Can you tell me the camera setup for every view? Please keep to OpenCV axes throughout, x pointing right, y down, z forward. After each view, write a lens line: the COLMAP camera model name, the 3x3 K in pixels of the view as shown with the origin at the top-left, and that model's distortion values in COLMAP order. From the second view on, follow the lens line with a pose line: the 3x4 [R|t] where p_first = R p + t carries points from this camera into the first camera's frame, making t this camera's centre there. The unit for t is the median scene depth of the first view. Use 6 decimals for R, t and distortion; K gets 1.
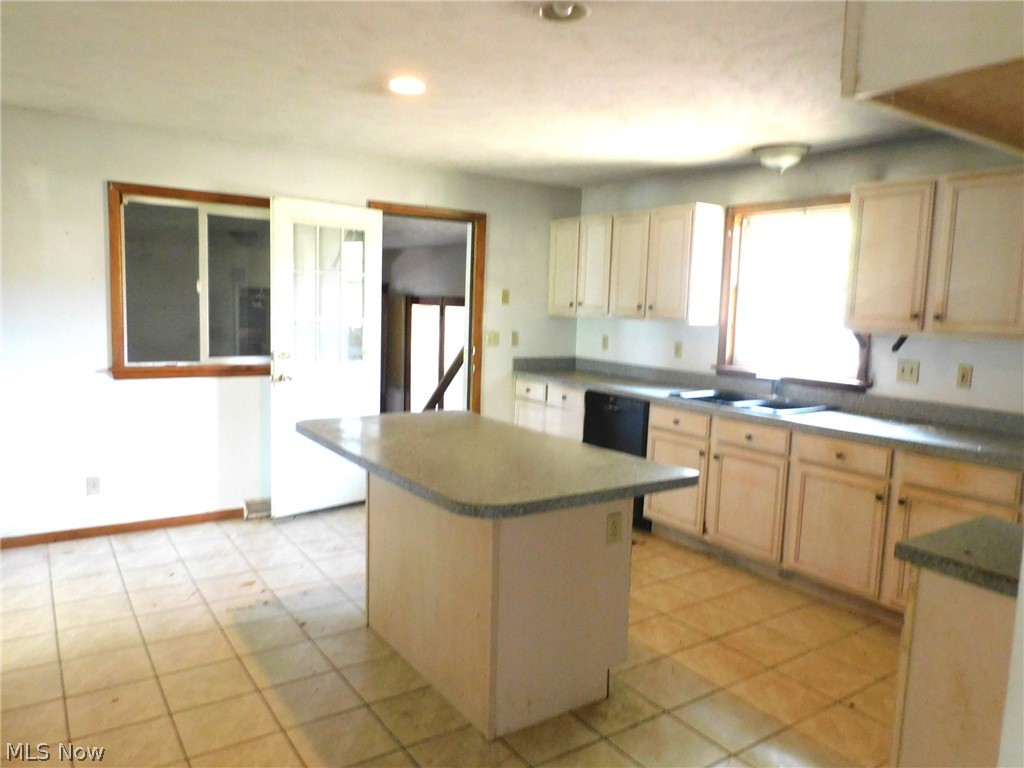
lens RADIAL K [[707.3, 0, 512.0], [0, 707.3, 384.0], [0, 0, 1]] dist [-0.003871, -0.001975]
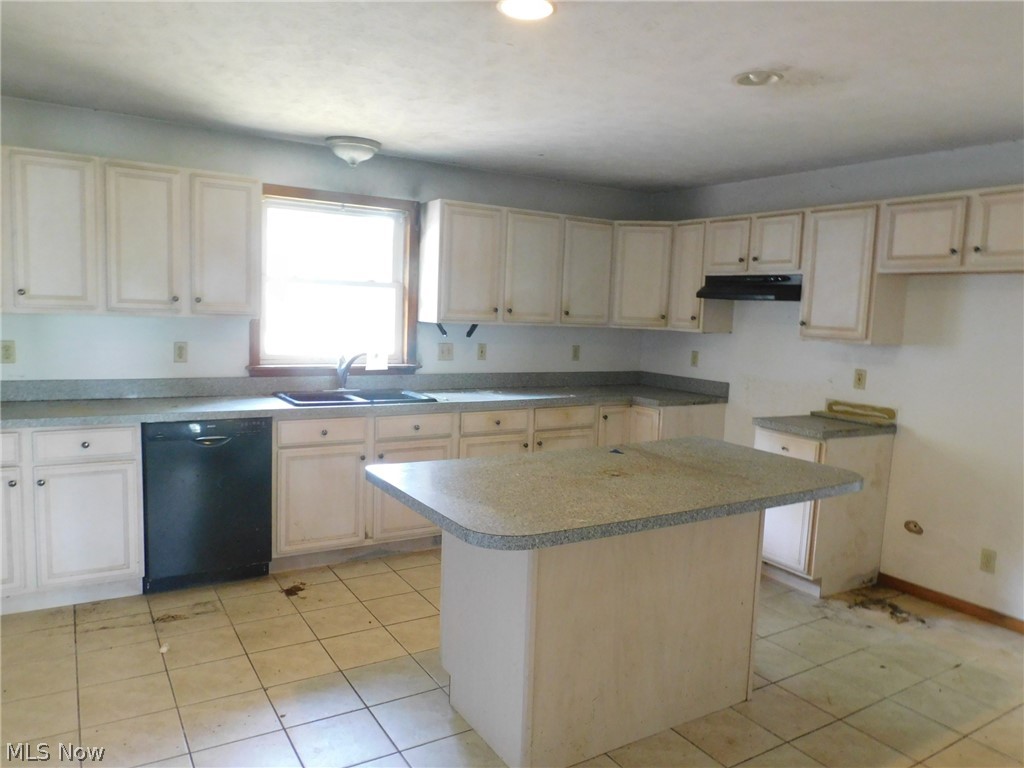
lens RADIAL K [[728.8, 0, 512.0], [0, 728.8, 384.0], [0, 0, 1]] dist [-0.000067, -0.001697]
pose [[0.043411, -0.136228, 0.989726, -0.748858], [0.074420, 0.988349, 0.132774, -0.126701], [-0.996282, 0.067892, 0.053043, 0.824280]]
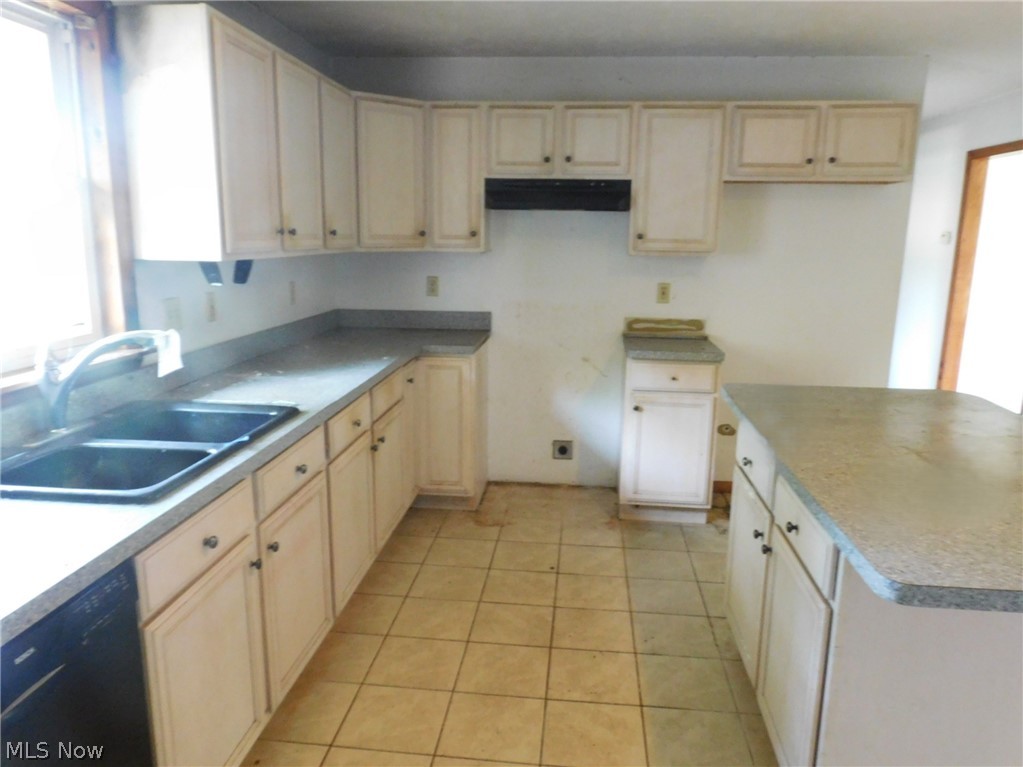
lens RADIAL K [[748.2, 0, 511.5], [0, 748.2, 383.5], [0, 0, 1]] dist [-0.000661, -0.001764]
pose [[-0.766874, -0.168825, 0.619195, -0.137836], [0.034252, 0.952641, 0.302161, -0.160415], [-0.640884, 0.252928, -0.724773, 1.338737]]
